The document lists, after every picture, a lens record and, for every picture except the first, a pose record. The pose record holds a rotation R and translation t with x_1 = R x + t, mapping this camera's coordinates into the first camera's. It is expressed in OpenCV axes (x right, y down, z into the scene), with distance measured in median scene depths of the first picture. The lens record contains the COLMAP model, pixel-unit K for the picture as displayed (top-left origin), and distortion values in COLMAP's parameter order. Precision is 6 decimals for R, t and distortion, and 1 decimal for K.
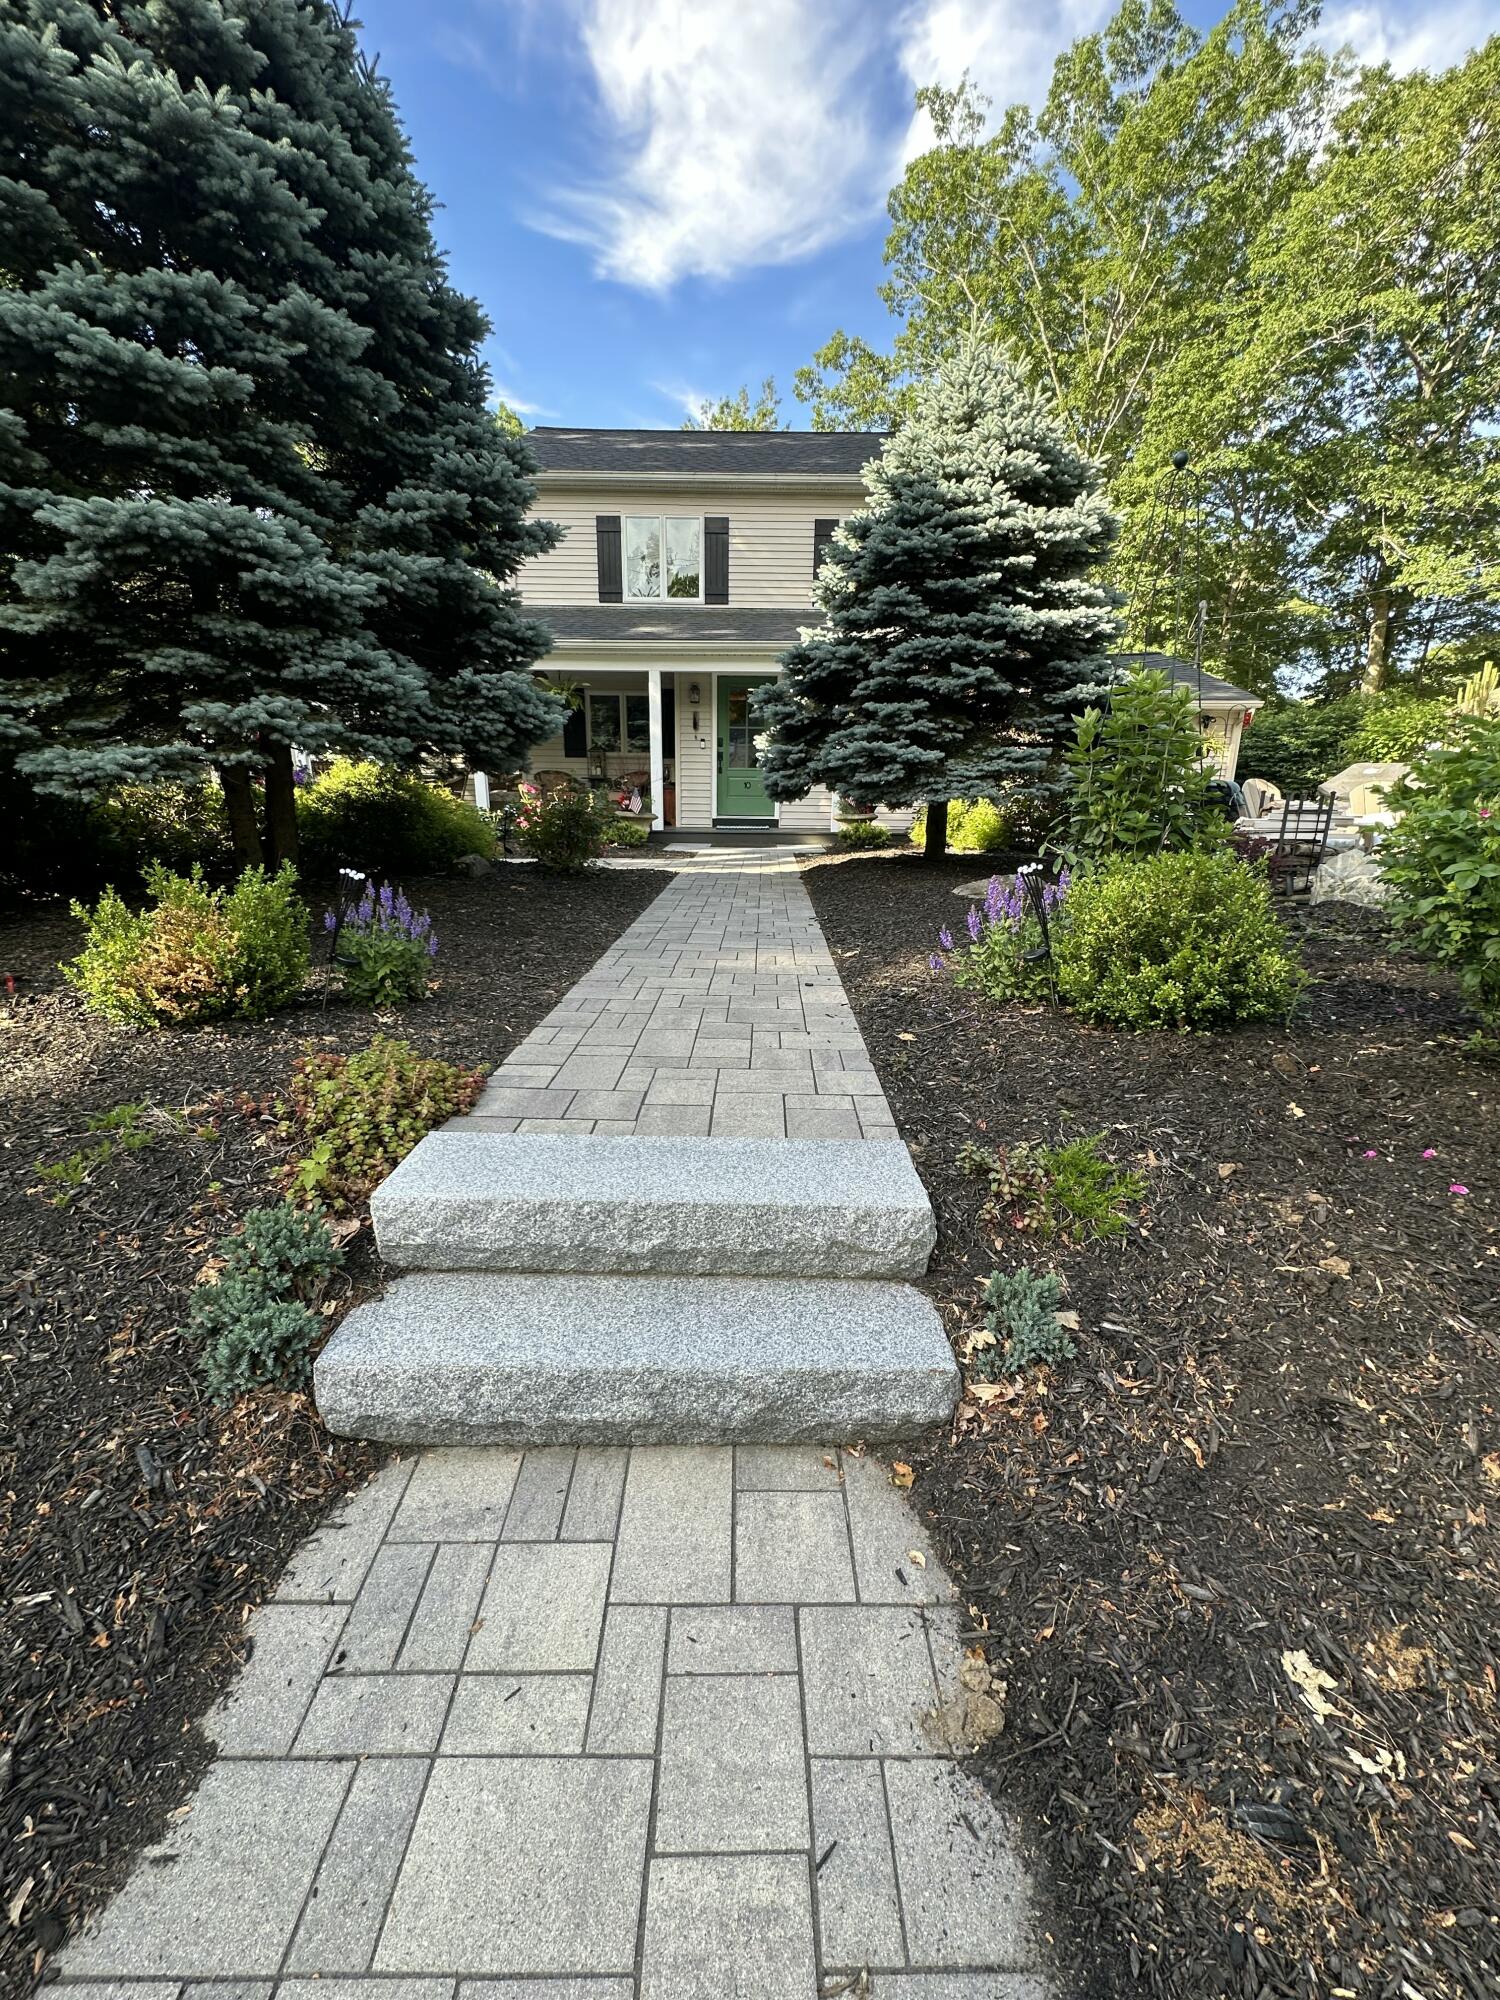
lens RADIAL K [[795.0, 0, 753.7], [0, 795.0, 1000.4], [0, 0, 1]] dist [-0.001819, 0.000277]
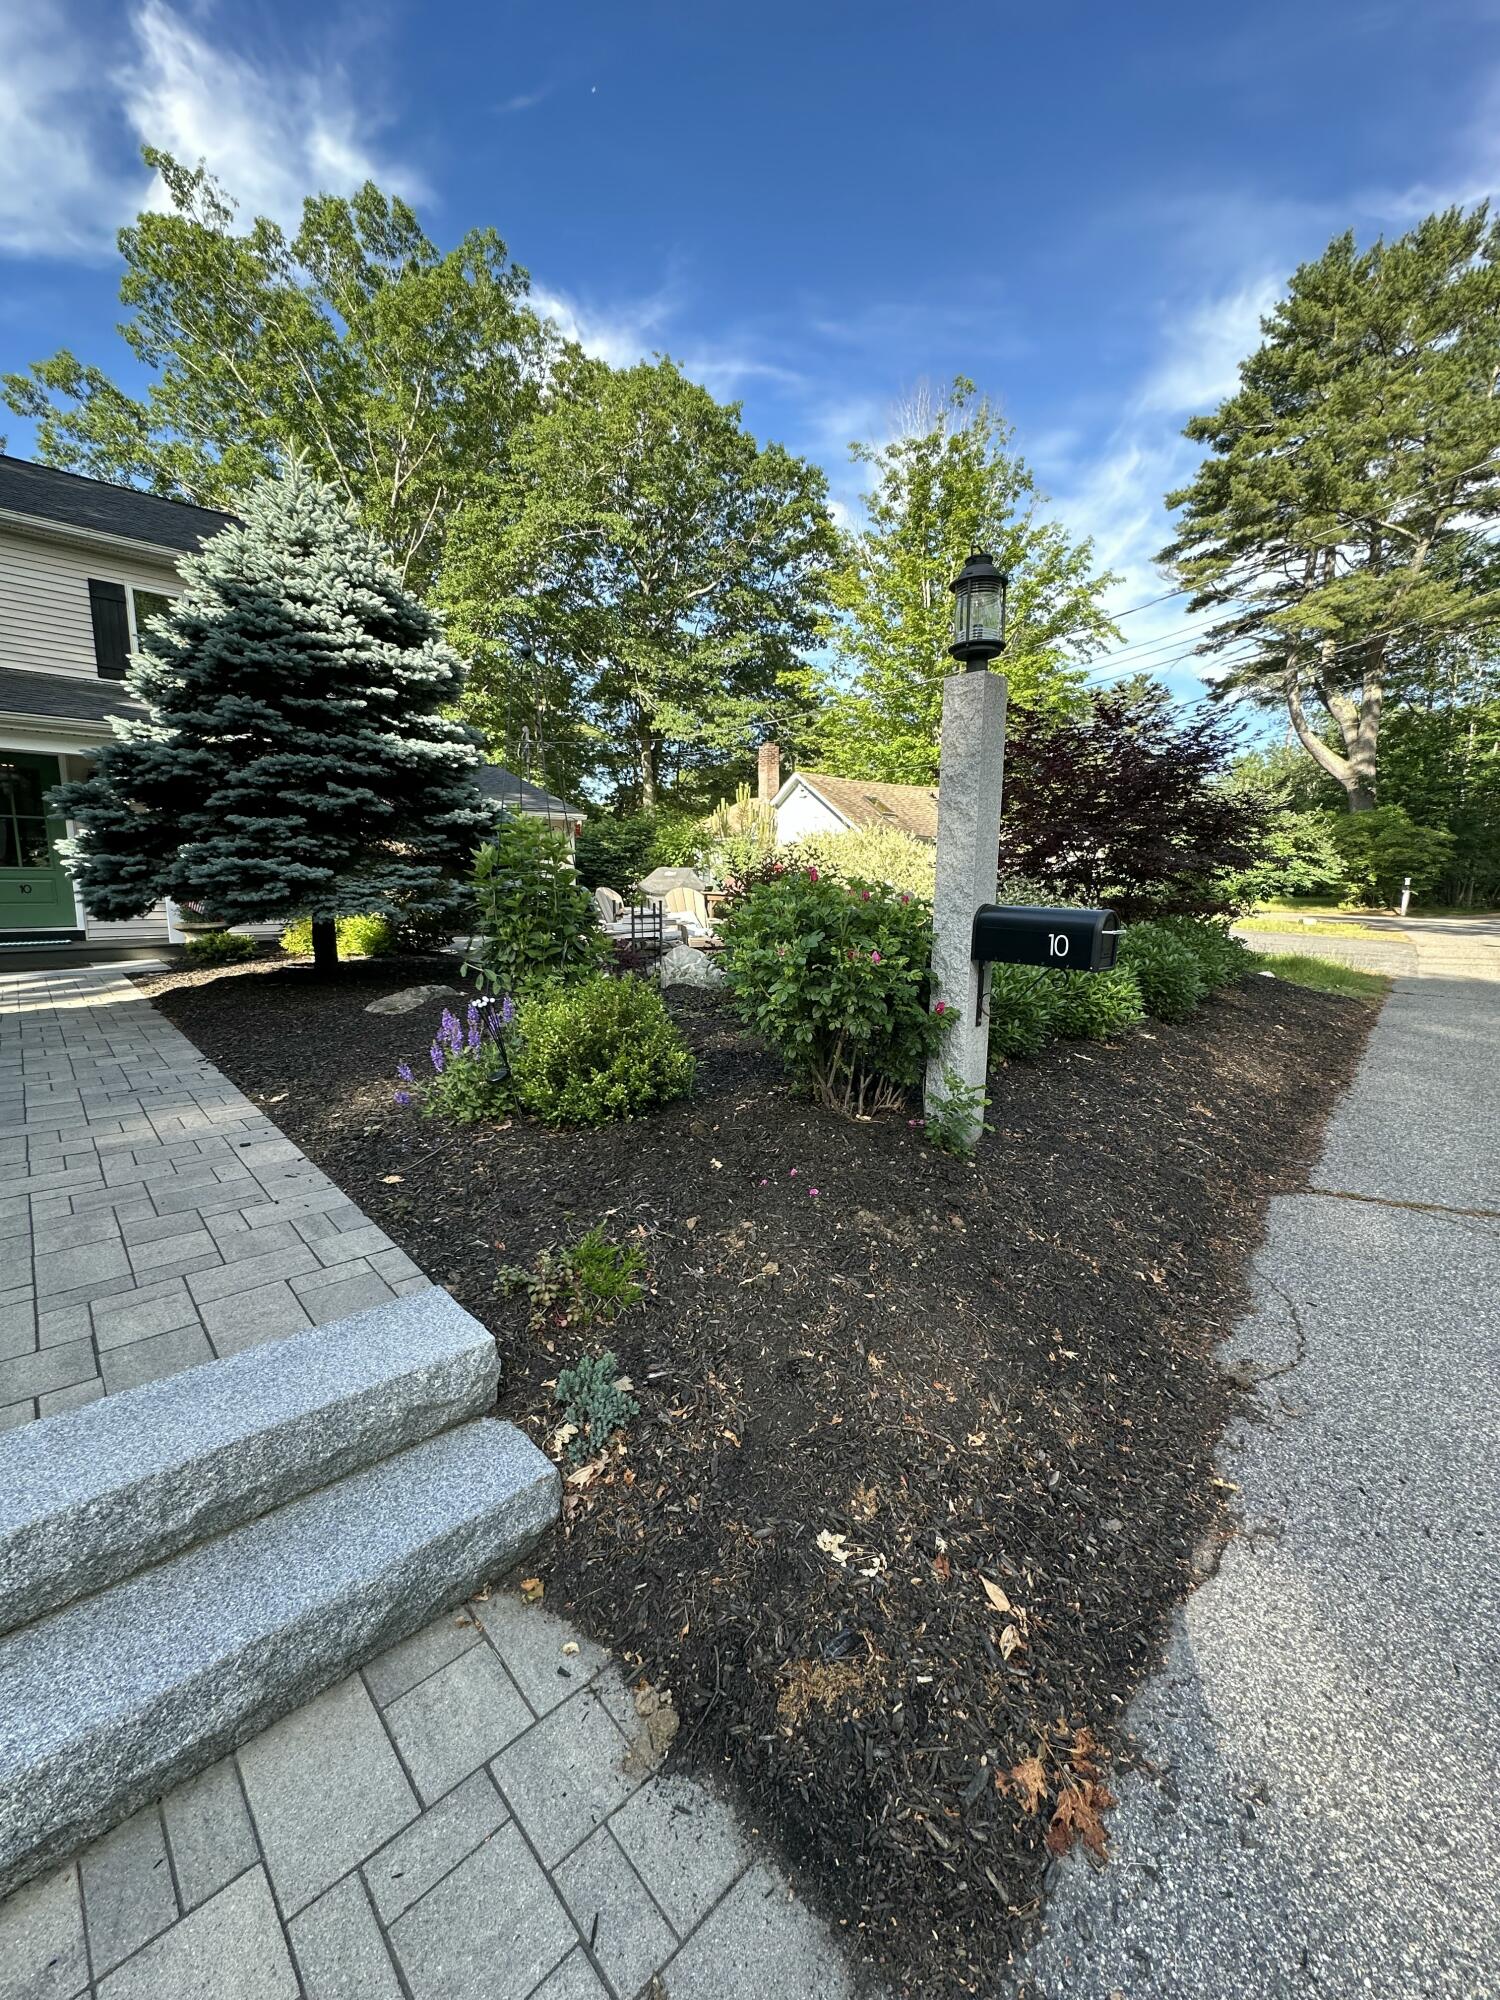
lens RADIAL K [[795.0, 0, 750.5], [0, 795.0, 1001.8], [0, 0, 1]] dist [-0.001819, 0.000277]
pose [[0.725610, -0.110582, 0.679163, -0.094790], [0.177421, 0.983696, -0.029389, -0.045287], [-0.664840, 0.141823, 0.733399, -0.048395]]
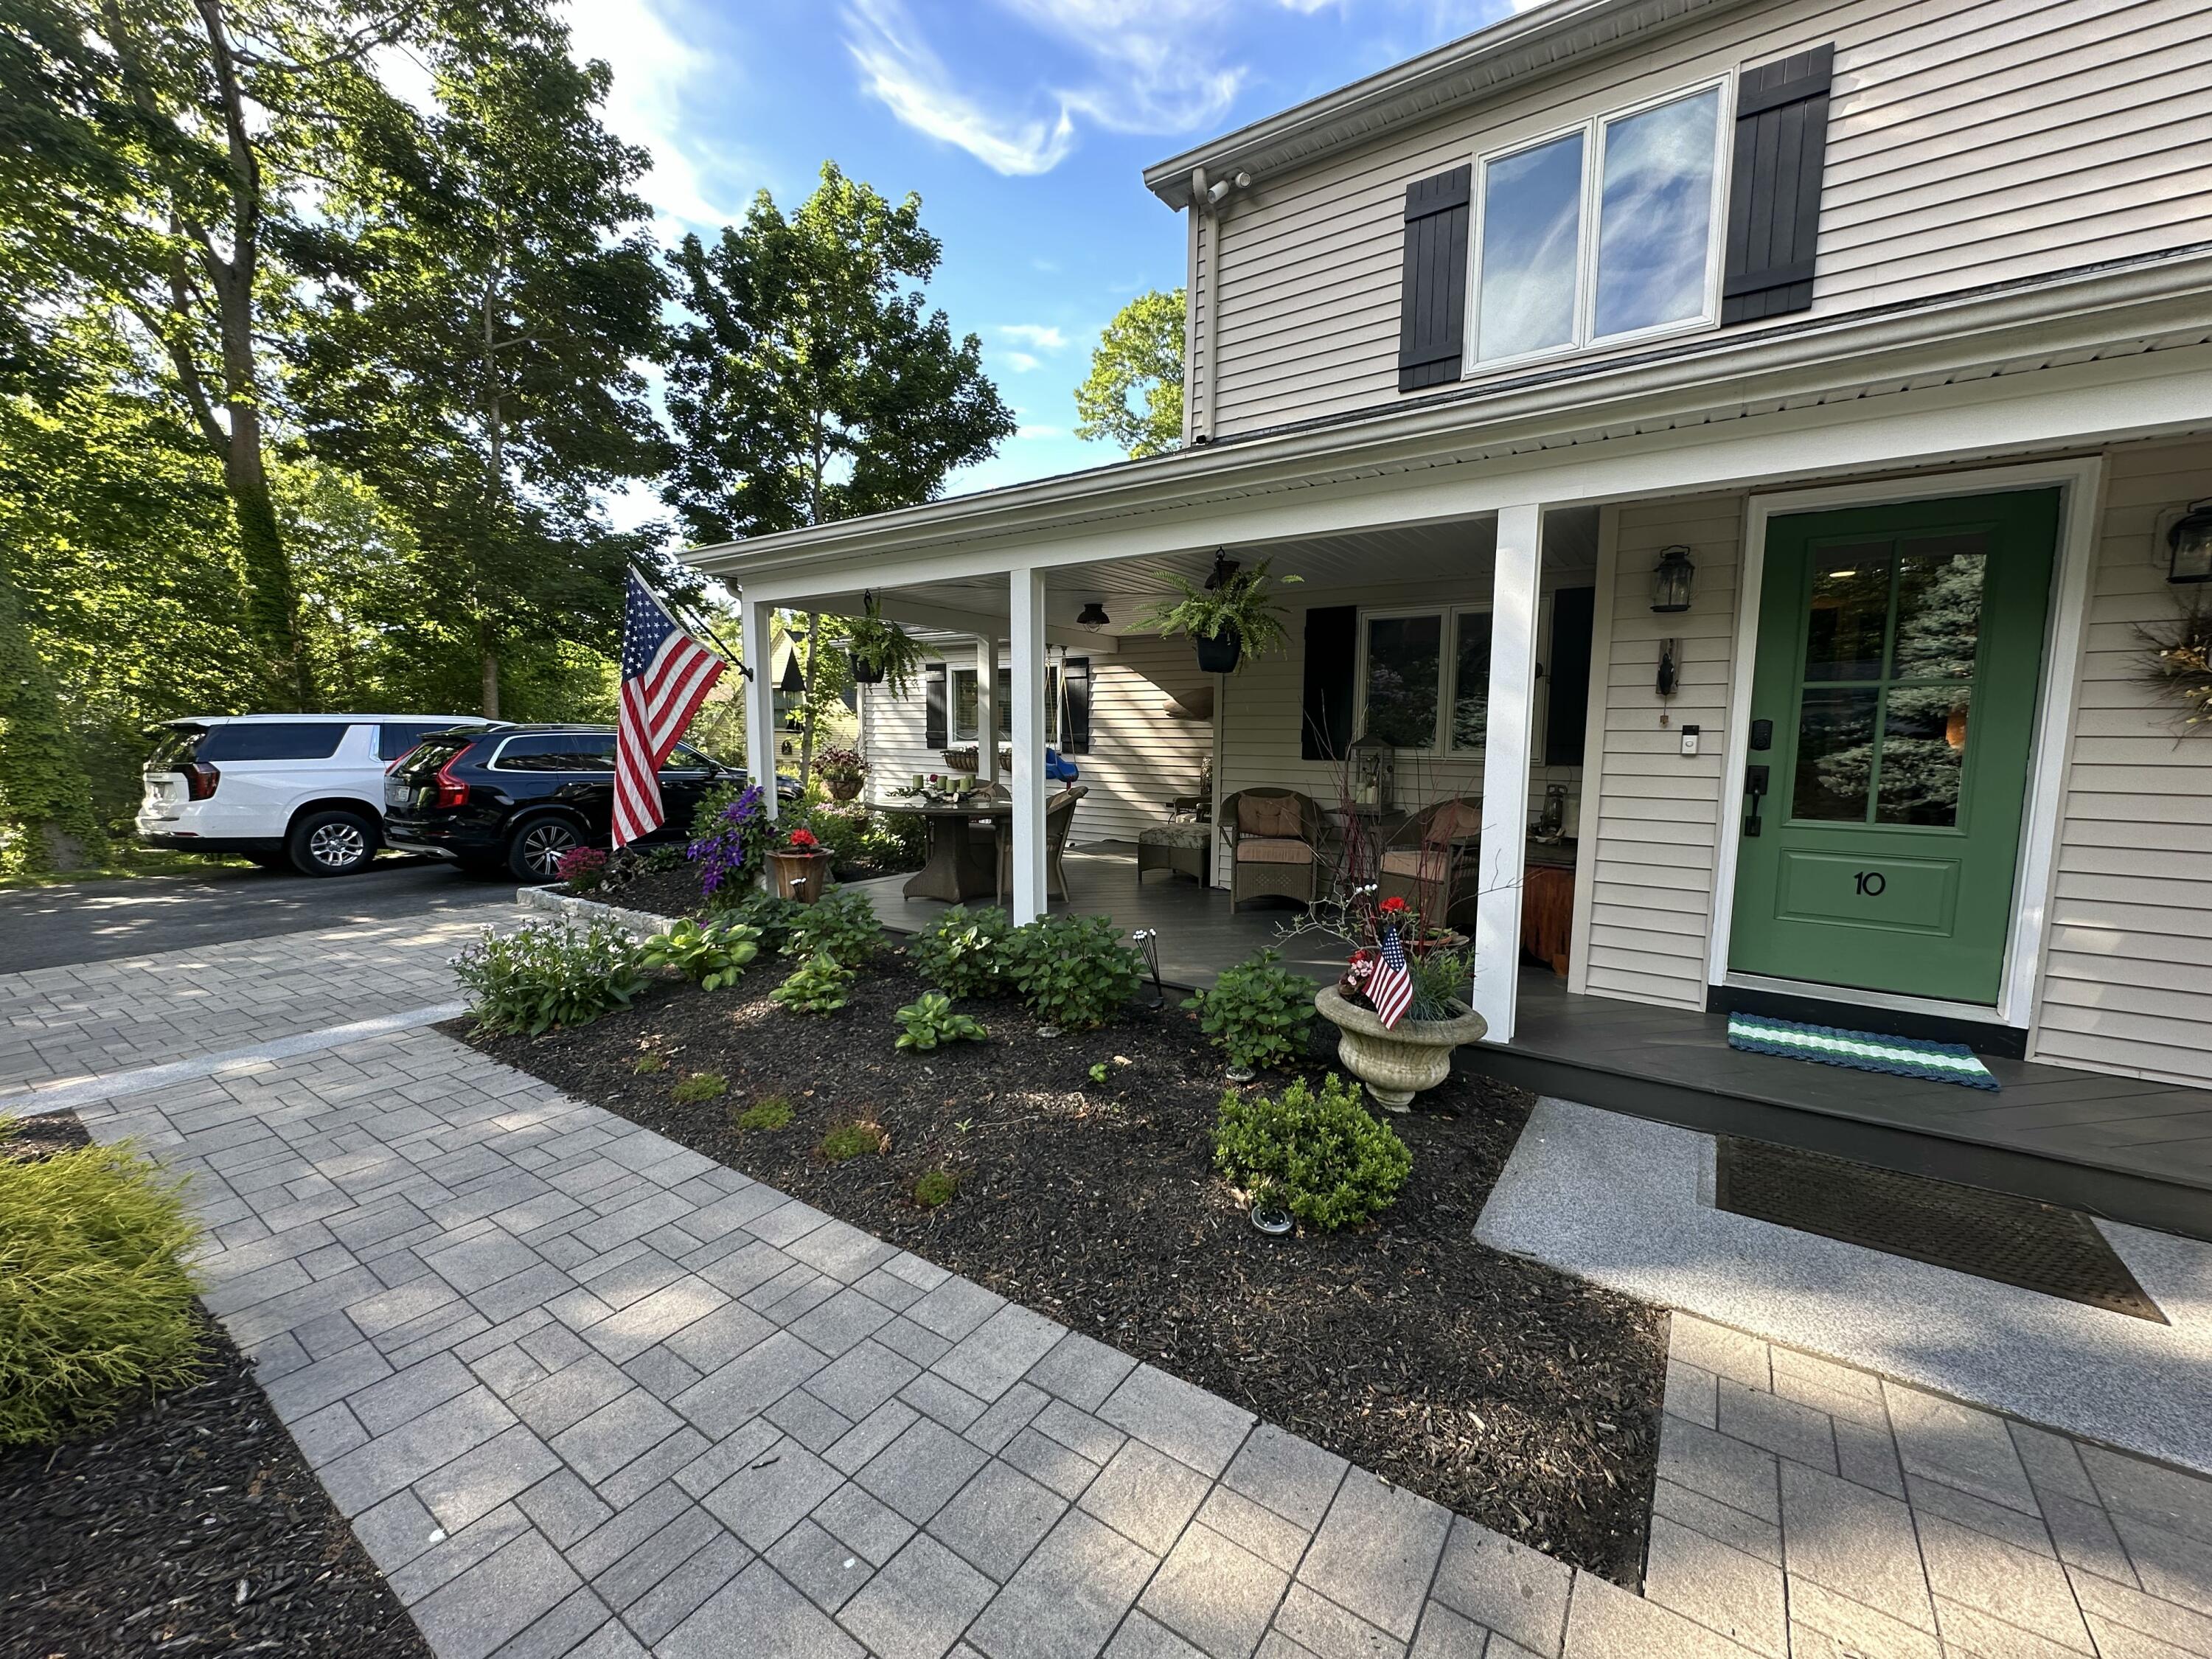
lens RADIAL K [[879.3, 0, 1094.3], [0, 879.3, 825.6], [0, 0, 1]] dist [-0.001819, 0.000277]
pose [[0.823705, 0.056987, -0.564147, -0.101672], [-0.148320, 0.981950, -0.117369, -0.370757], [0.547275, 0.180352, 0.817290, 1.037048]]
